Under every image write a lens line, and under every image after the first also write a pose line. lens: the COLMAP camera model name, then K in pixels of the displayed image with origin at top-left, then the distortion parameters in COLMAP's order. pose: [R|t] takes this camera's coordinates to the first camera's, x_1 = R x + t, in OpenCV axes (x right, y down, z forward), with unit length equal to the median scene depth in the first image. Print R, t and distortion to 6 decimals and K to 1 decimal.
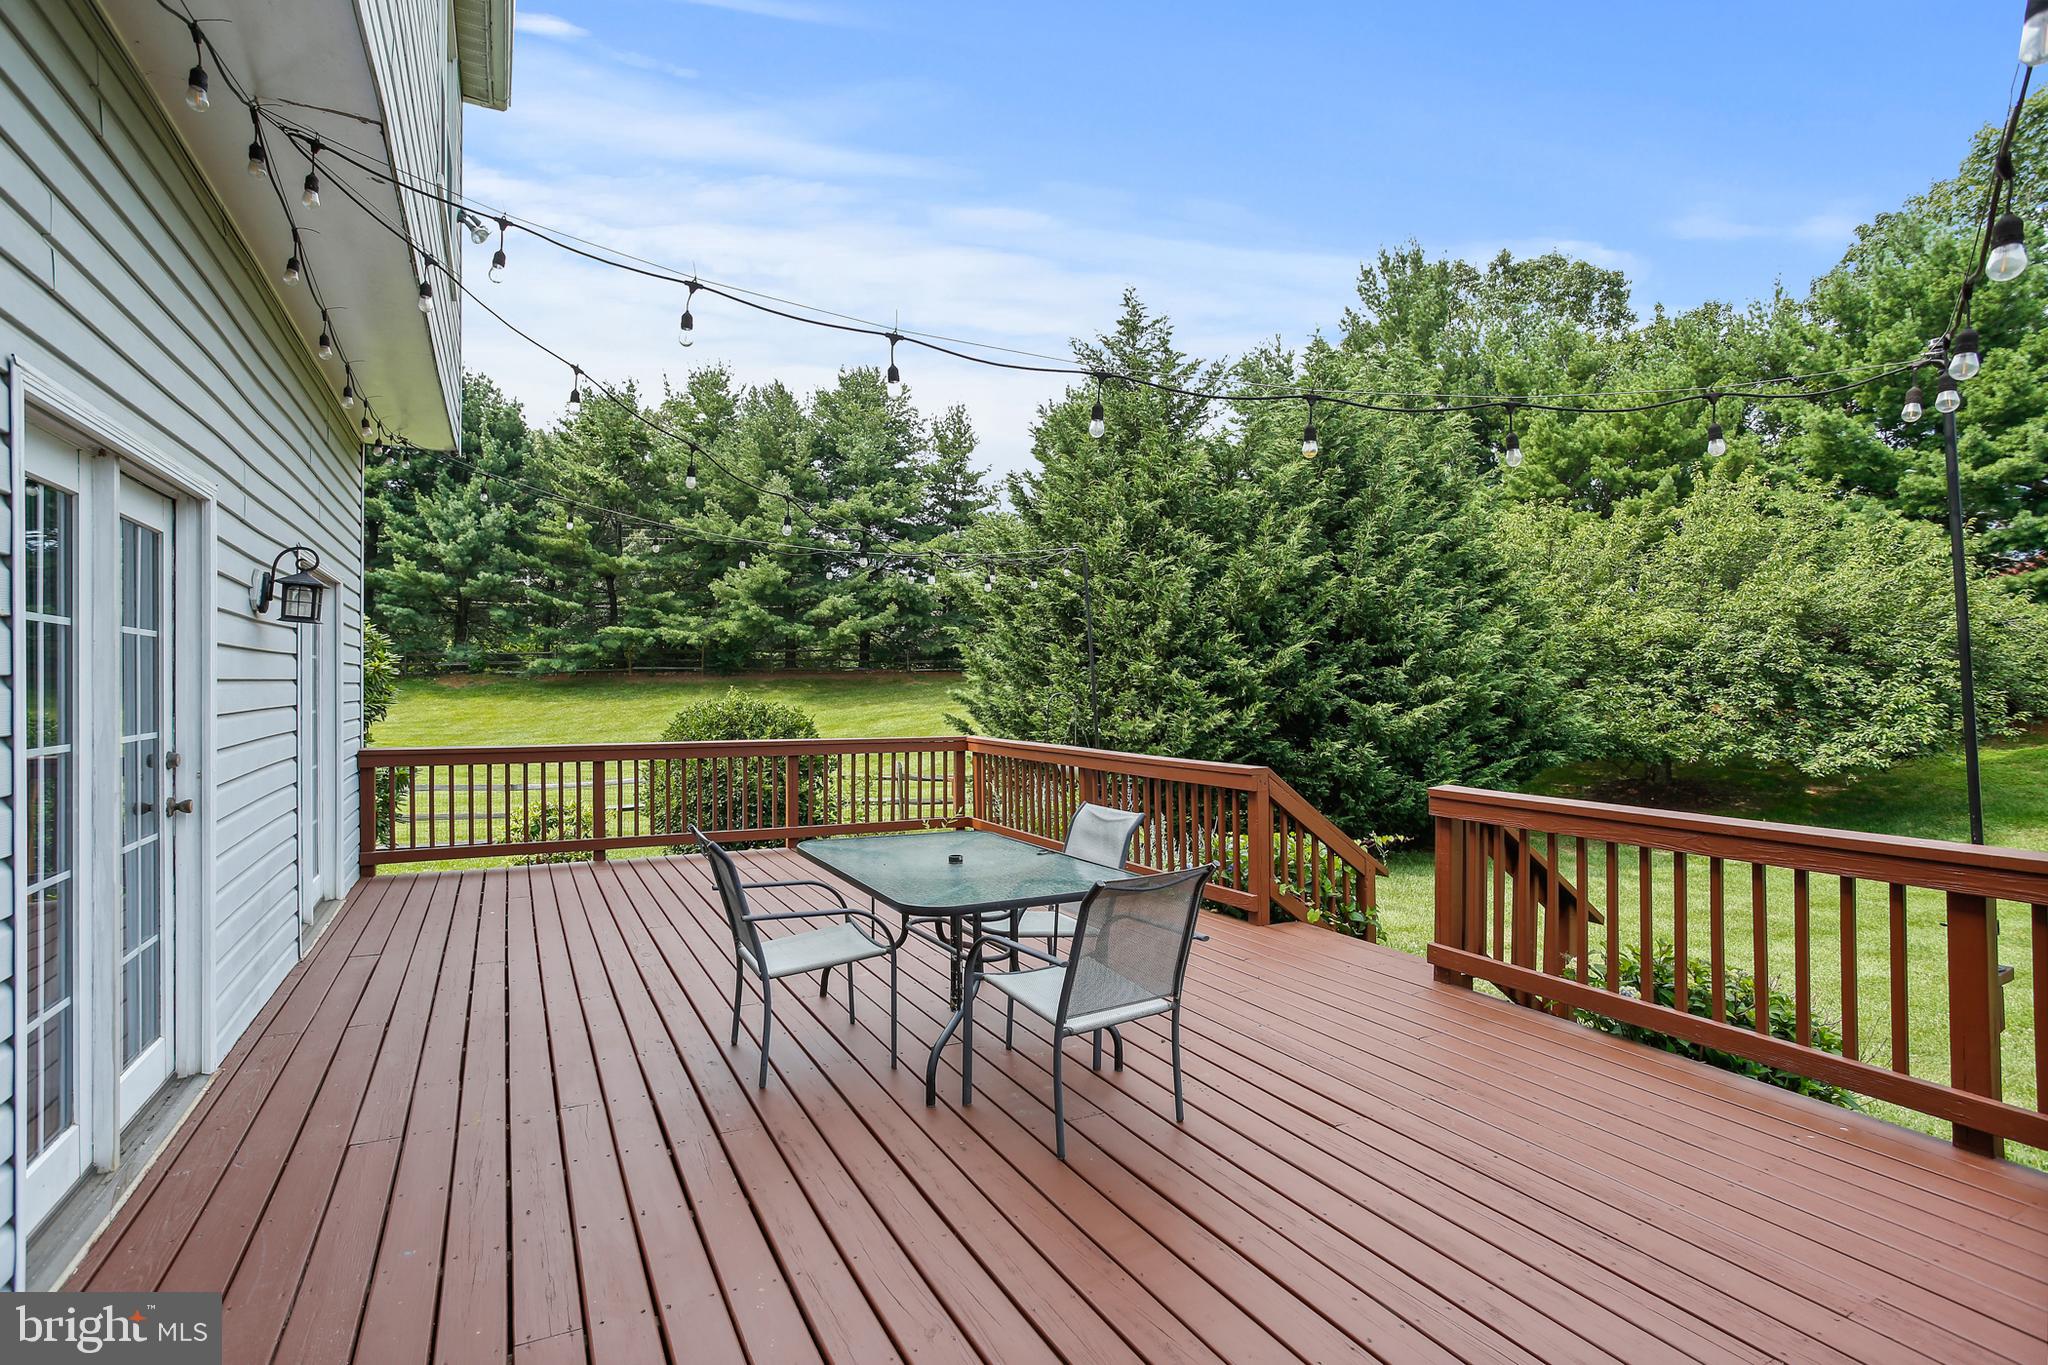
lens RADIAL K [[995.8, 0, 1024.0], [0, 995.8, 682.5], [0, 0, 1]] dist [-0.050260, 0.033159]
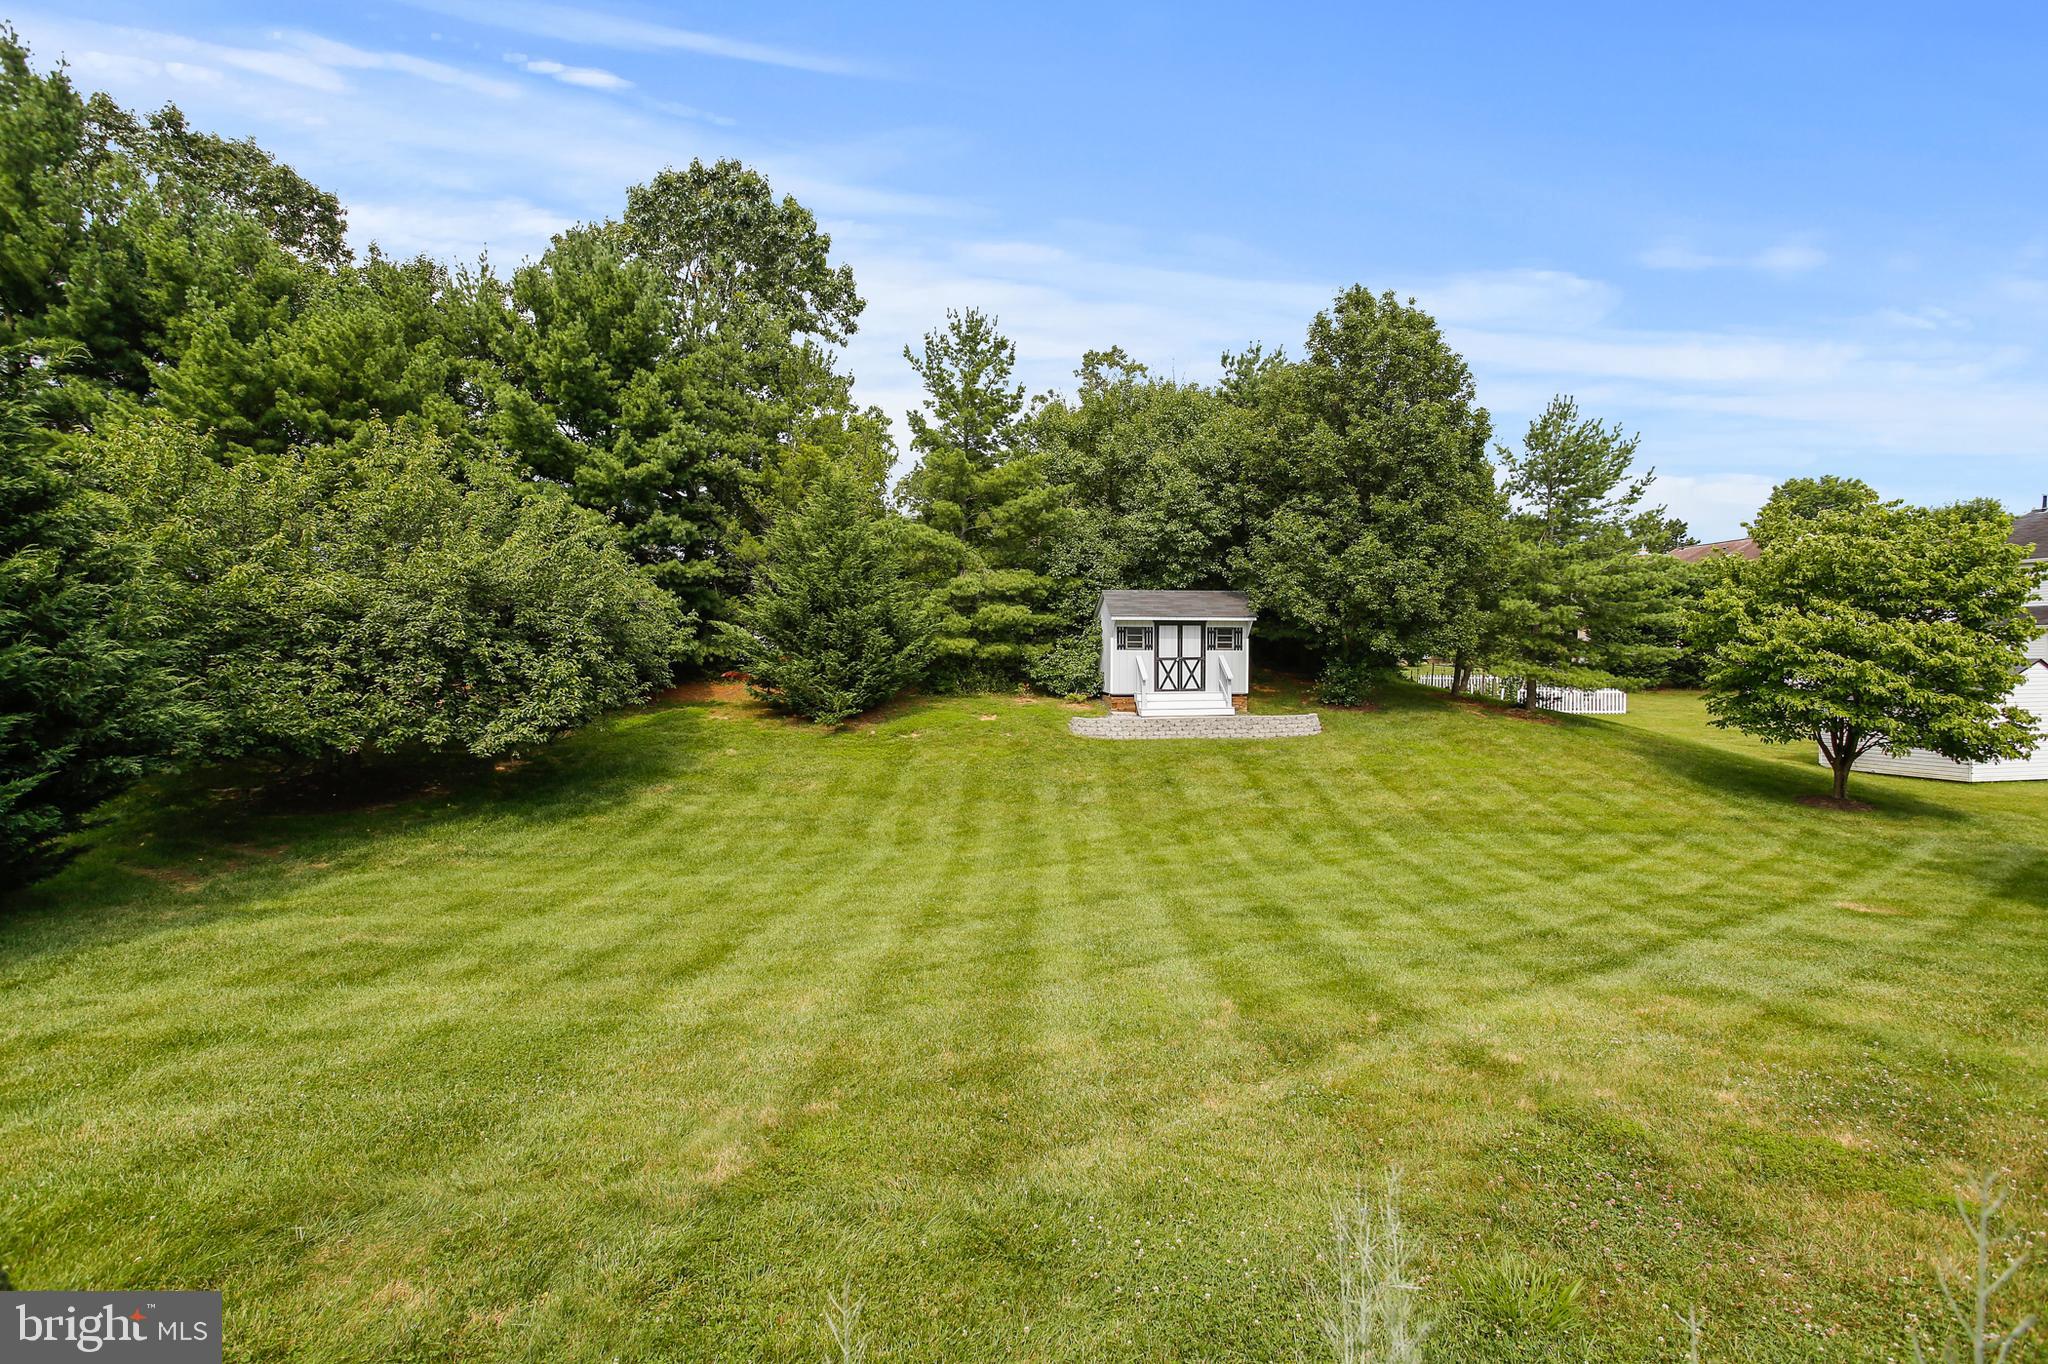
lens RADIAL K [[995.8, 0, 1024.0], [0, 995.8, 682.0], [0, 0, 1]] dist [-0.050260, 0.033159]
pose [[0.438790, -0.028033, 0.898152, 0.144996], [0.006800, 0.999588, 0.027877, 0.000421], [-0.898564, -0.006125, 0.438800, 0.084921]]
